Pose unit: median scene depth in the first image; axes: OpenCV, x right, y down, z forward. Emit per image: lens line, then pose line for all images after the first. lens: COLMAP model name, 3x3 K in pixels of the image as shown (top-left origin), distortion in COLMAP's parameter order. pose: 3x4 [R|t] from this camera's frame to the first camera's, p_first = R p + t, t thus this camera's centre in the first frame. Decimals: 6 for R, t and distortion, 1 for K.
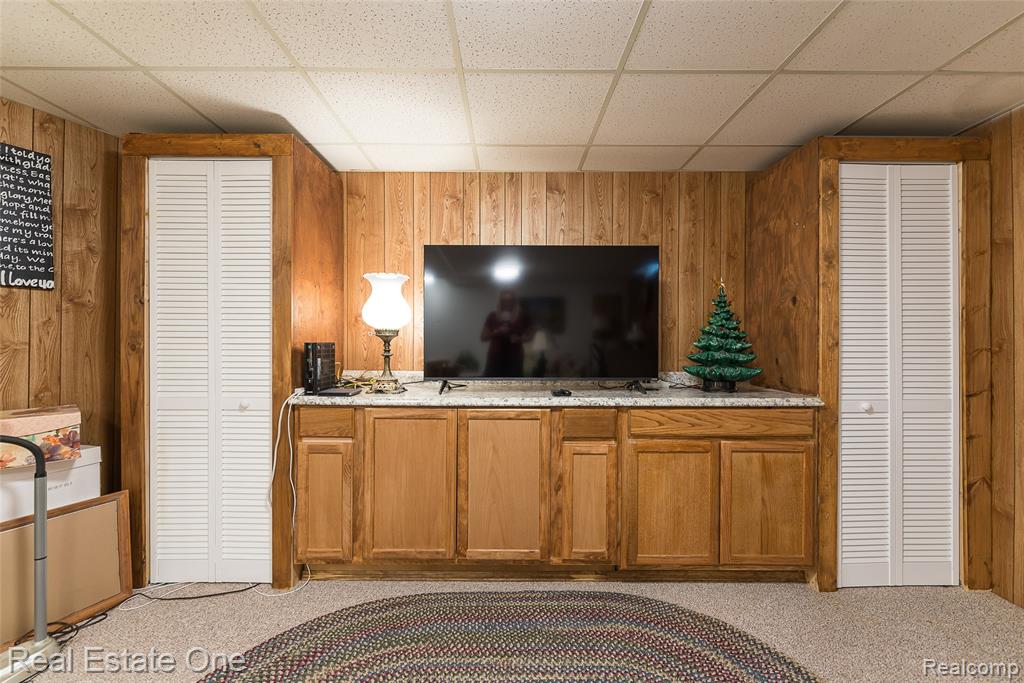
lens RADIAL K [[397.9, 0, 509.8], [0, 397.9, 345.5], [0, 0, 1]] dist [0.008109, -0.000030]
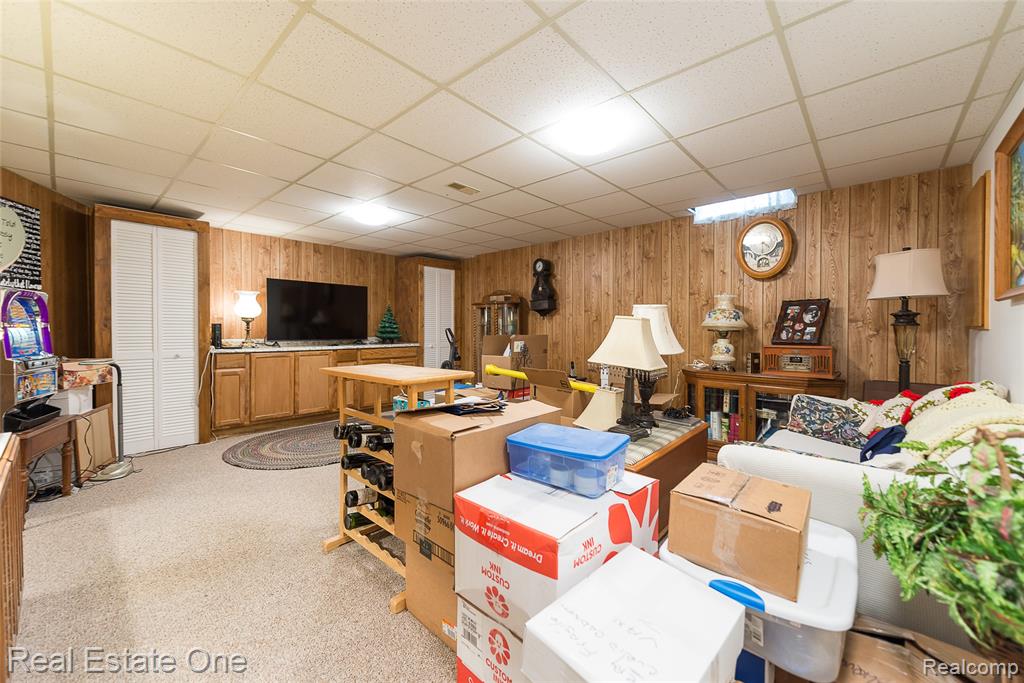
lens RADIAL K [[423.0, 0, 509.8], [0, 423.0, 335.0], [0, 0, 1]] dist [-0.003466, -0.001980]
pose [[0.655414, -0.010890, 0.755191, -1.160650], [-0.005654, 0.999797, 0.019324, 0.000422], [-0.755248, -0.016935, 0.655220, -1.578025]]
